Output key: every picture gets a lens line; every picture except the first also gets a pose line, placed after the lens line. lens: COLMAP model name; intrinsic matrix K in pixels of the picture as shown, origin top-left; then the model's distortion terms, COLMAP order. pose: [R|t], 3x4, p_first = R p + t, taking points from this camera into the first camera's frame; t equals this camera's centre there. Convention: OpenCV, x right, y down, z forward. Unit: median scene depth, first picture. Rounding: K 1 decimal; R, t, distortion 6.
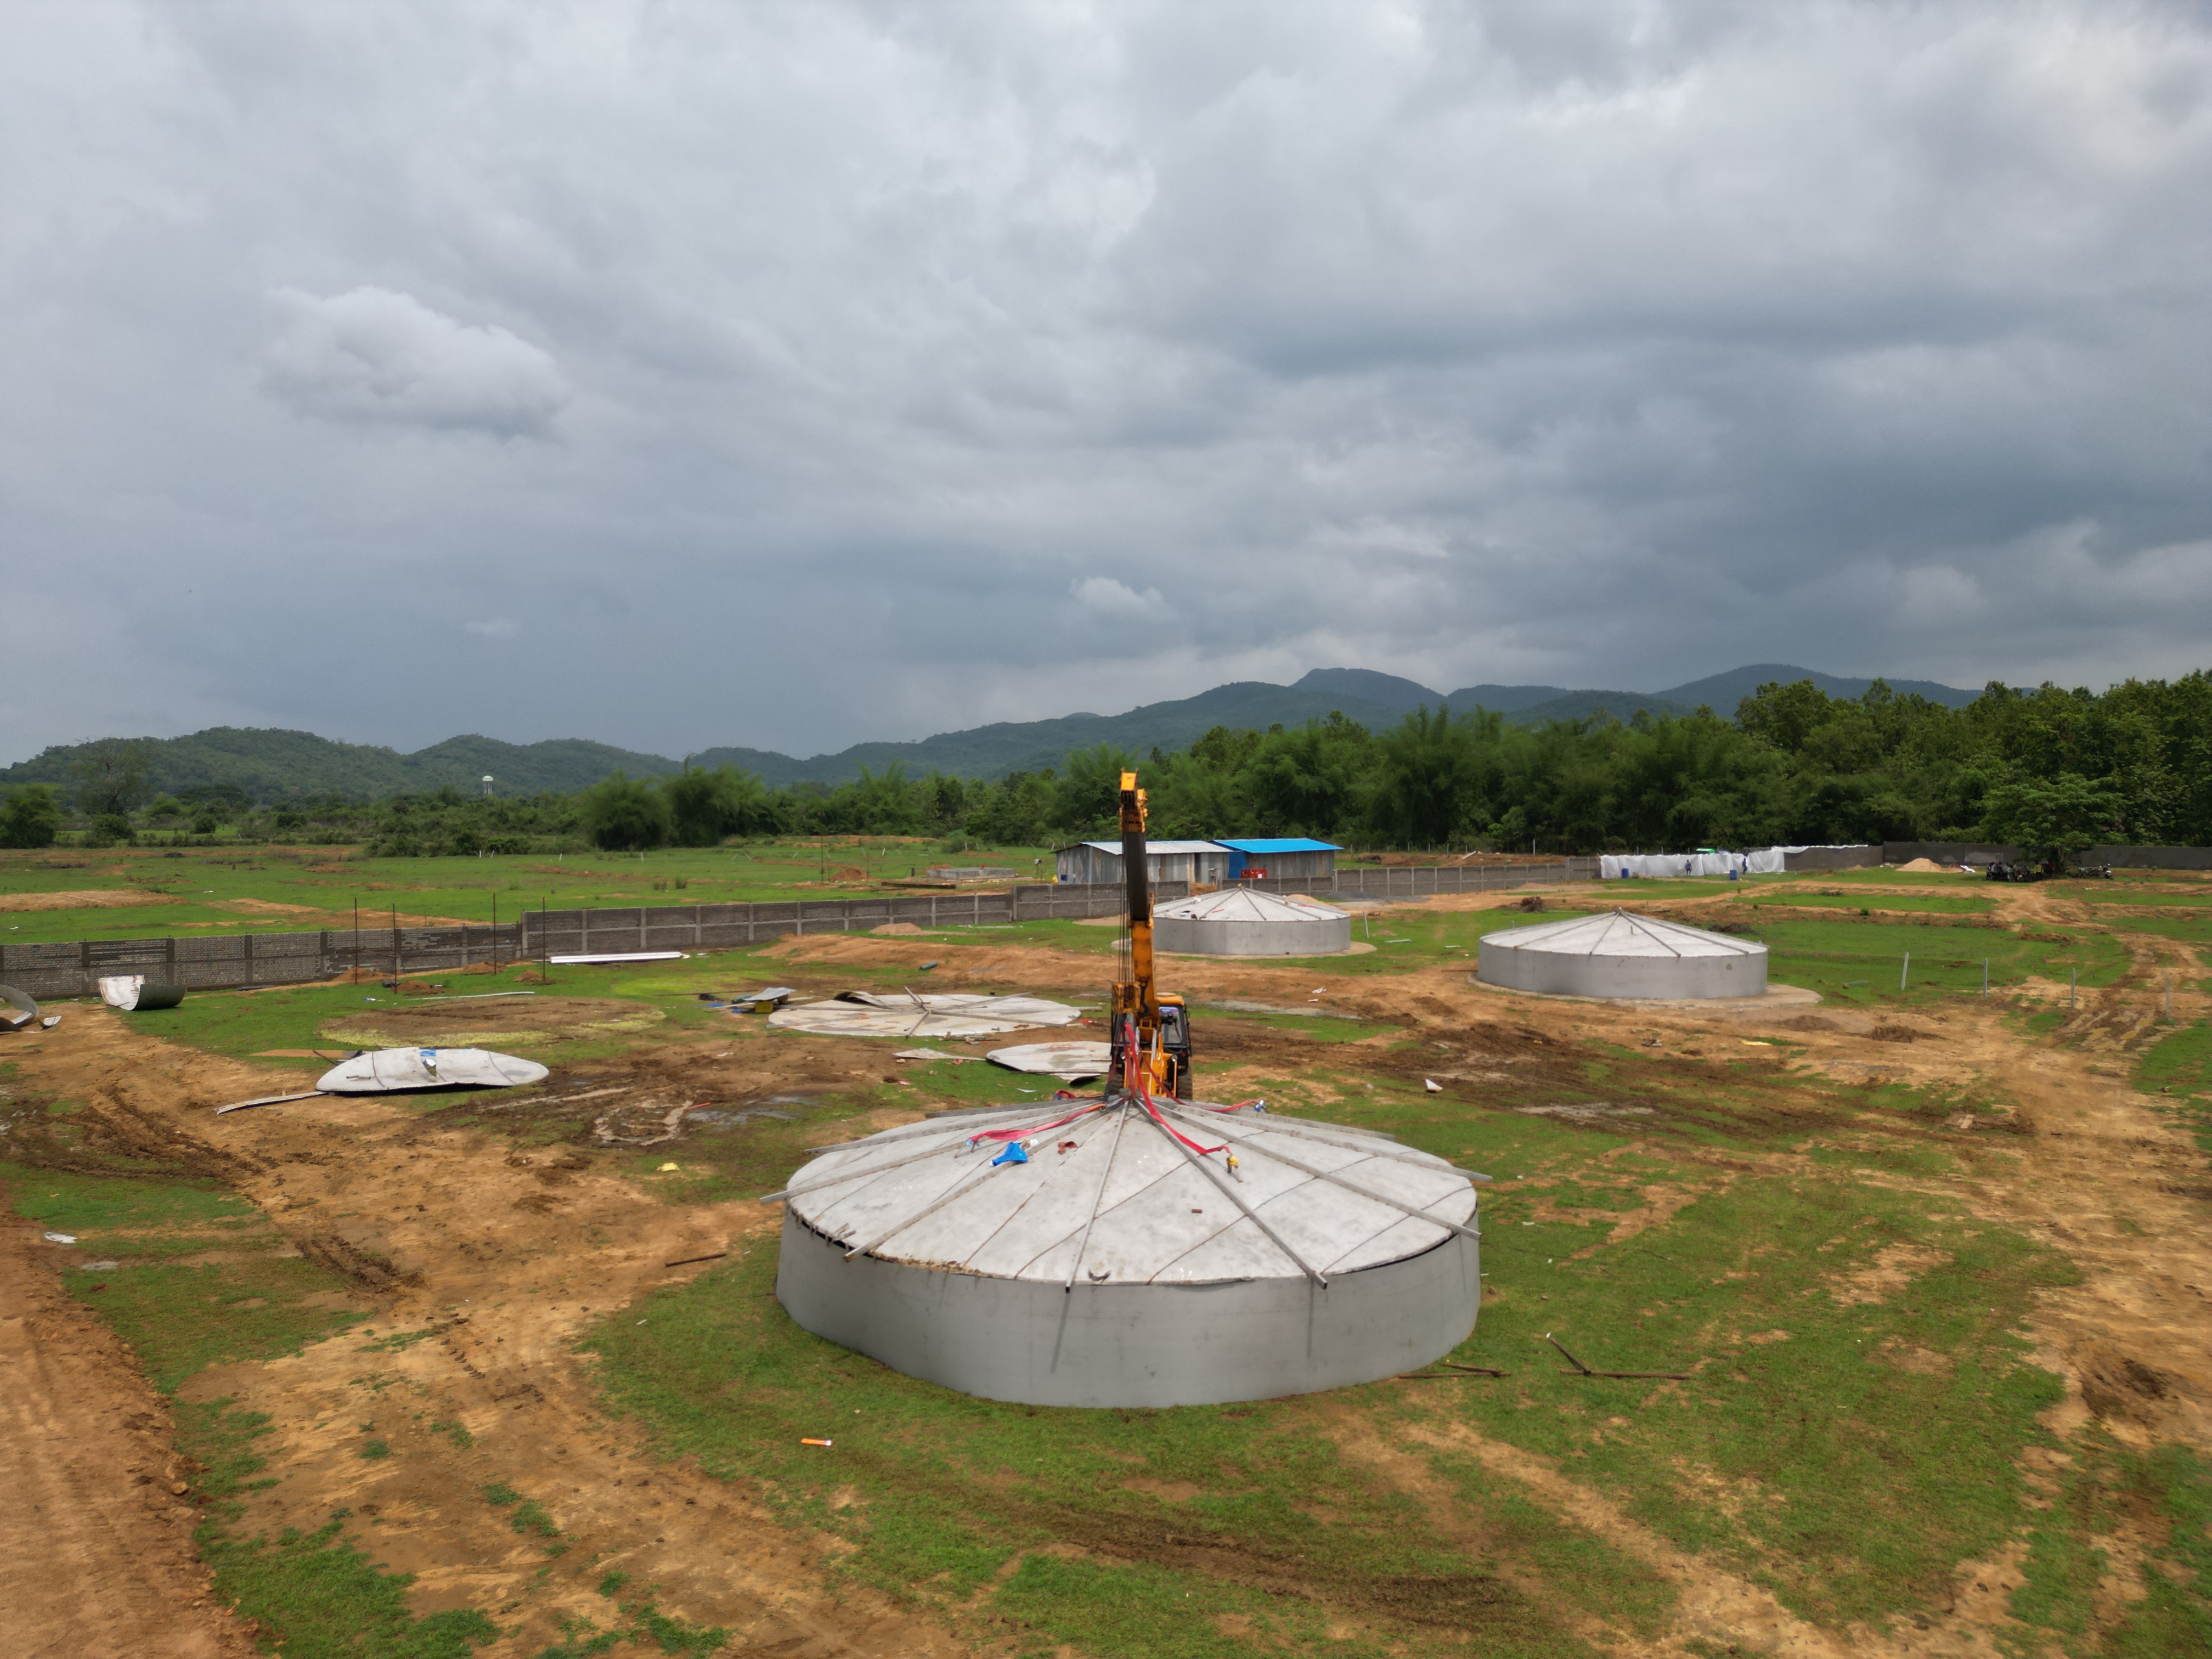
lens RADIAL K [[1545.3, 0, 1098.5], [0, 1545.3, 750.4], [0, 0, 1]] dist [0.091927, -0.090029]
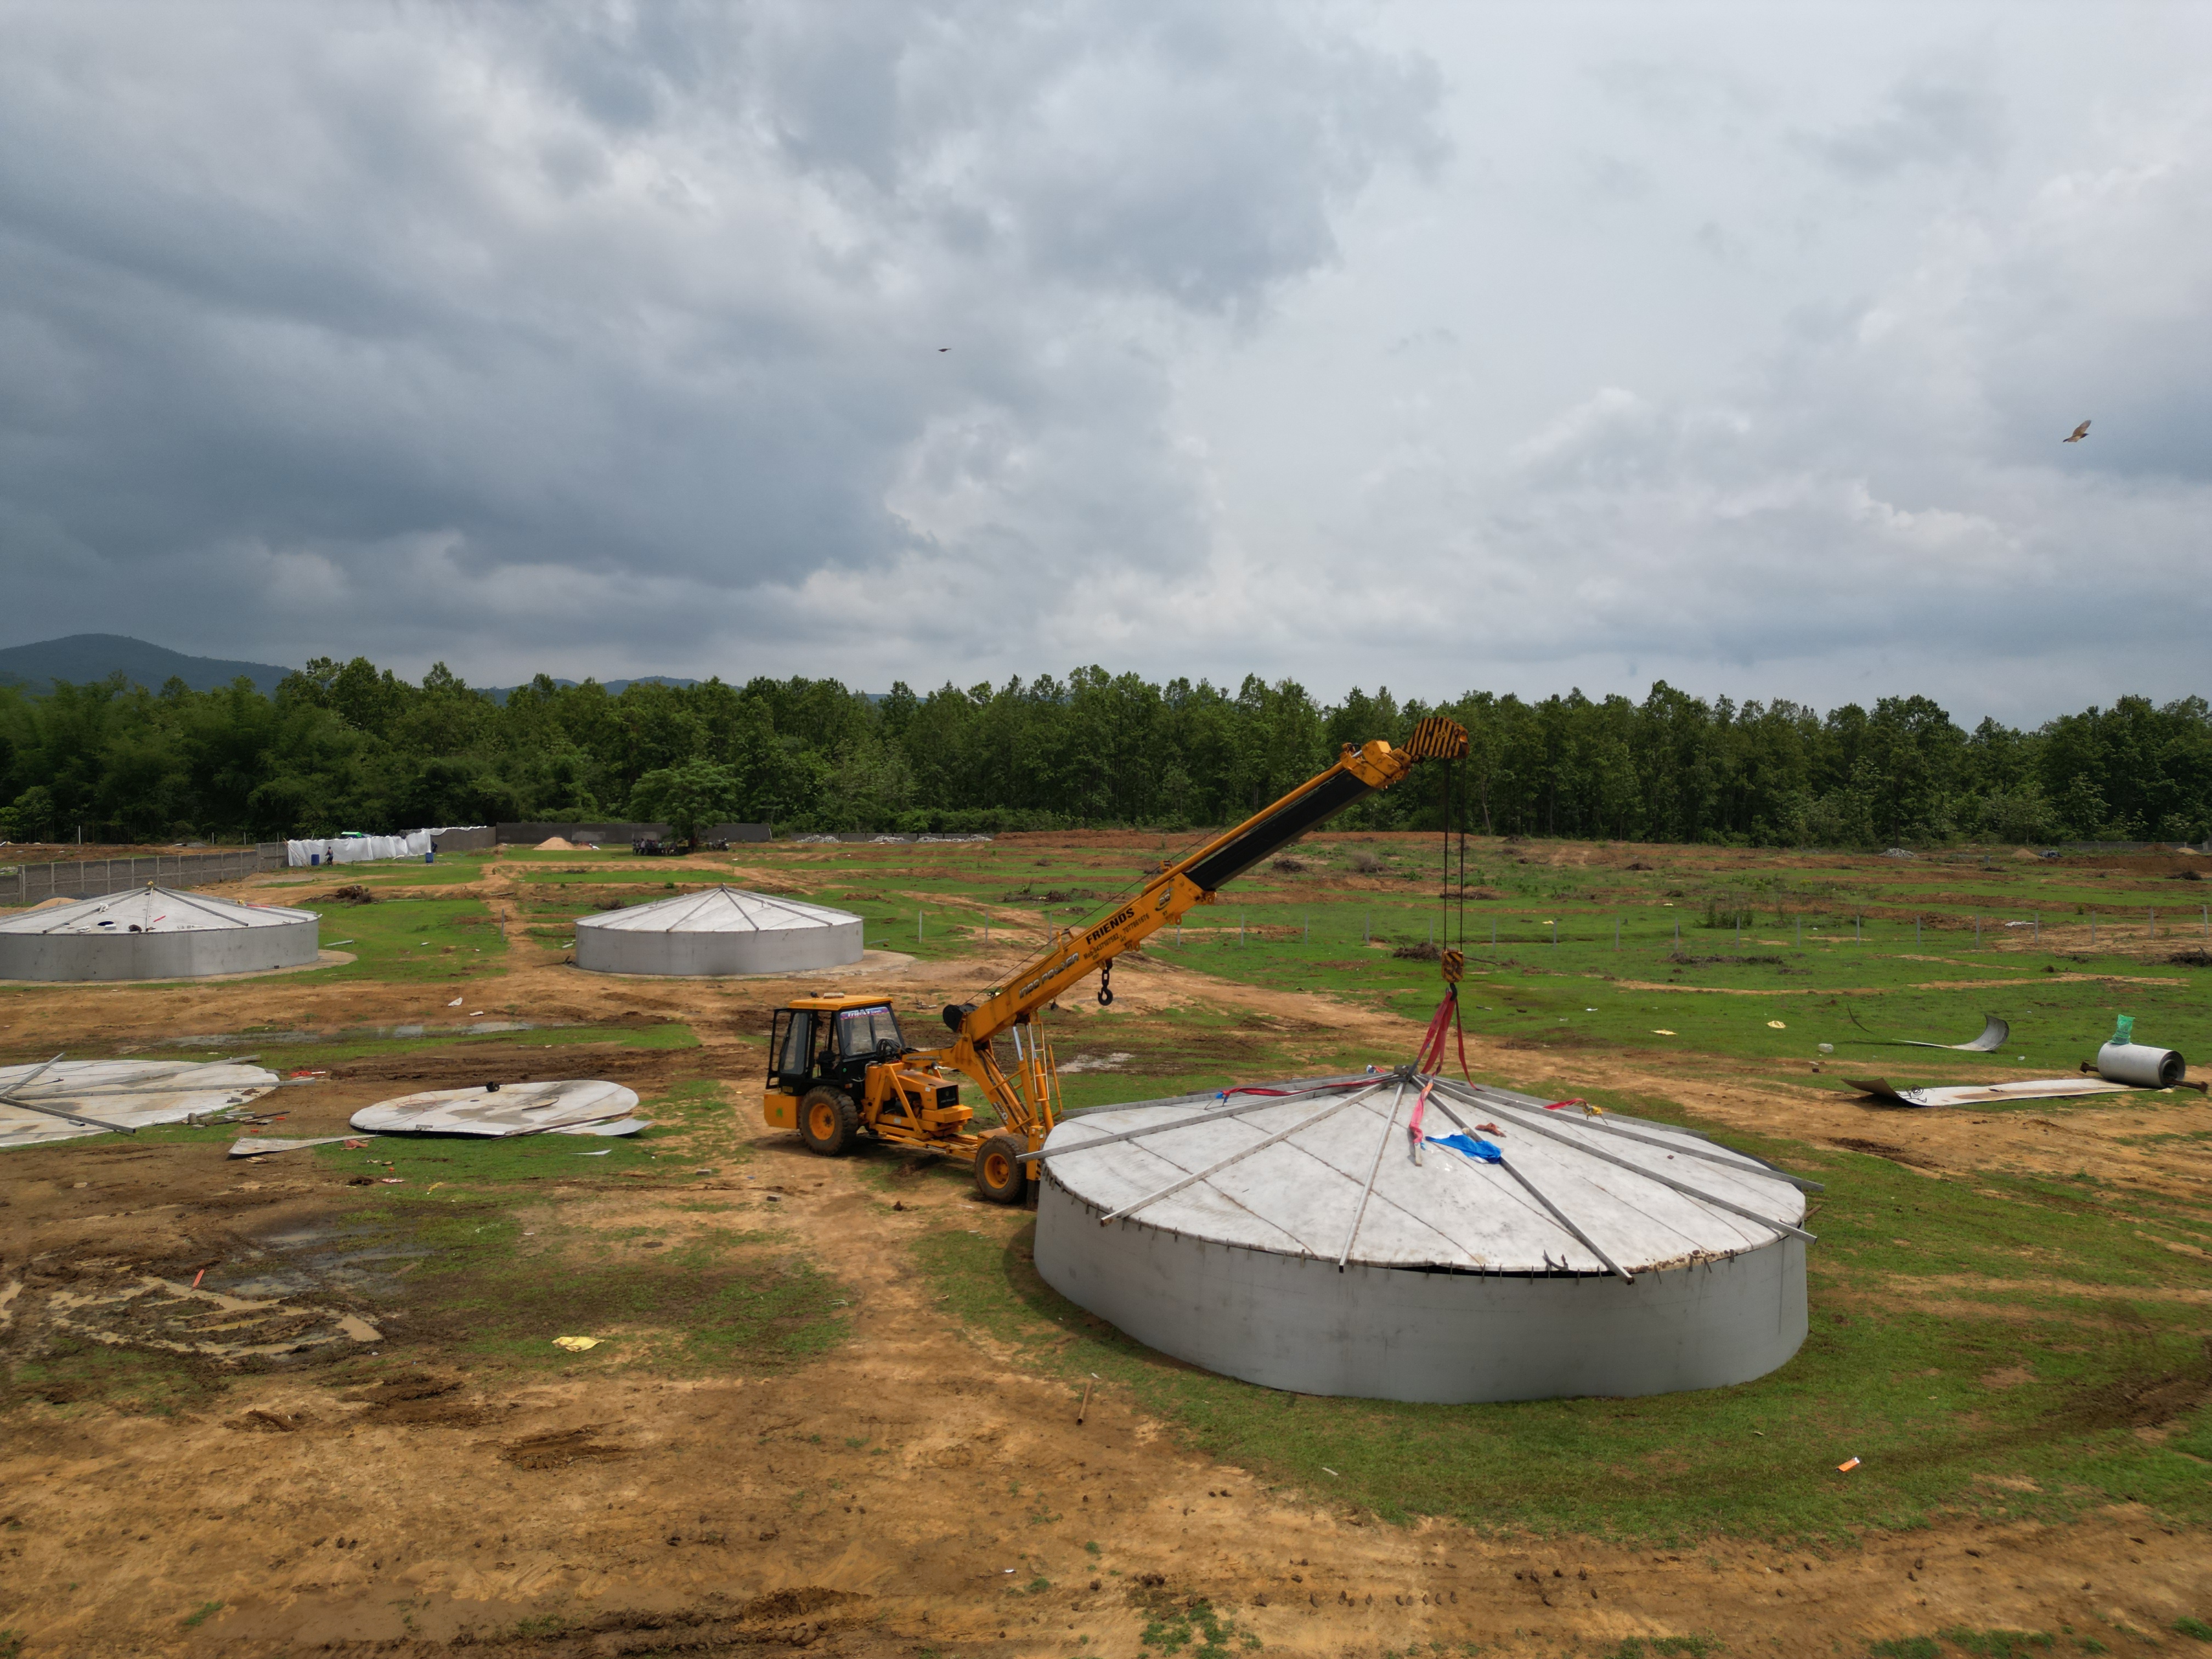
lens RADIAL K [[1545.3, 0, 1113.1], [0, 1545.3, 810.3], [0, 0, 1]] dist [0.091927, -0.090029]
pose [[0.560410, -0.003368, 0.828208, -0.118322], [-0.035735, 0.998962, 0.028243, 0.006370], [-0.827444, -0.045424, 0.559708, 0.088864]]
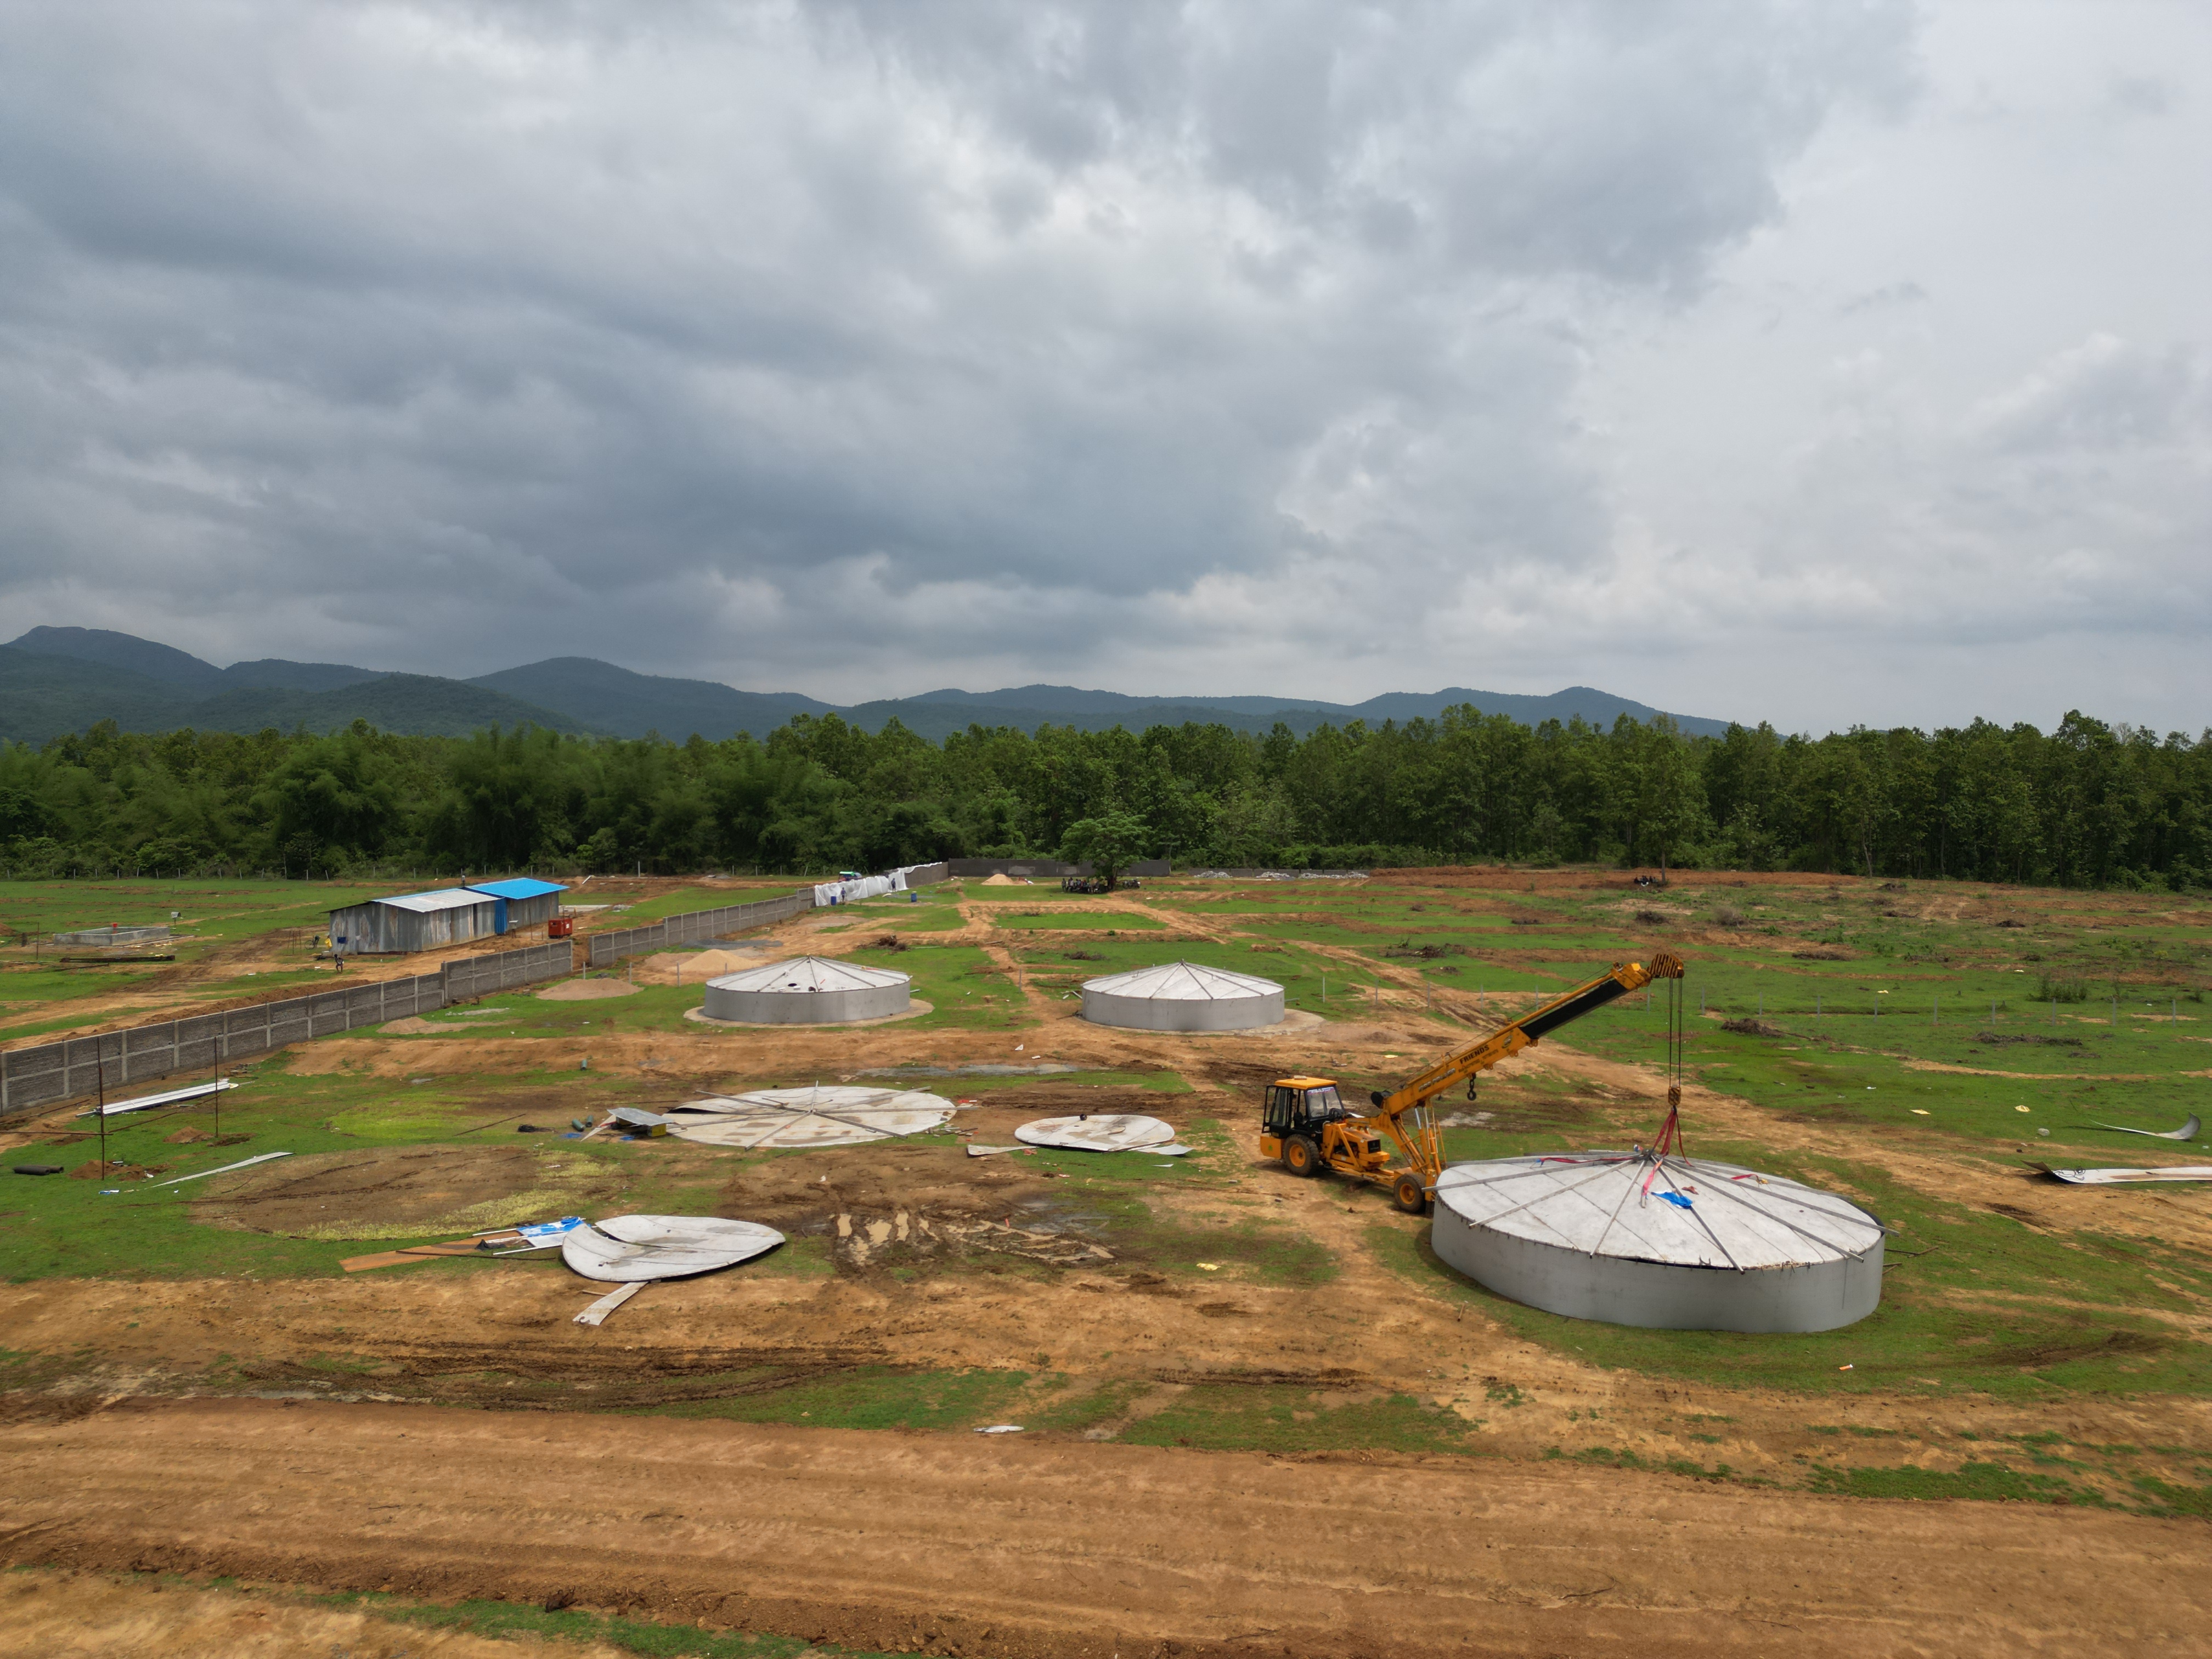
lens RADIAL K [[1545.3, 0, 1118.5], [0, 1545.3, 825.3], [0, 0, 1]] dist [0.091927, -0.090029]
pose [[0.735967, -0.010200, 0.676940, -0.209140], [-0.027901, 0.998580, 0.045381, -0.025303], [-0.676442, -0.052287, 0.734638, 0.026891]]
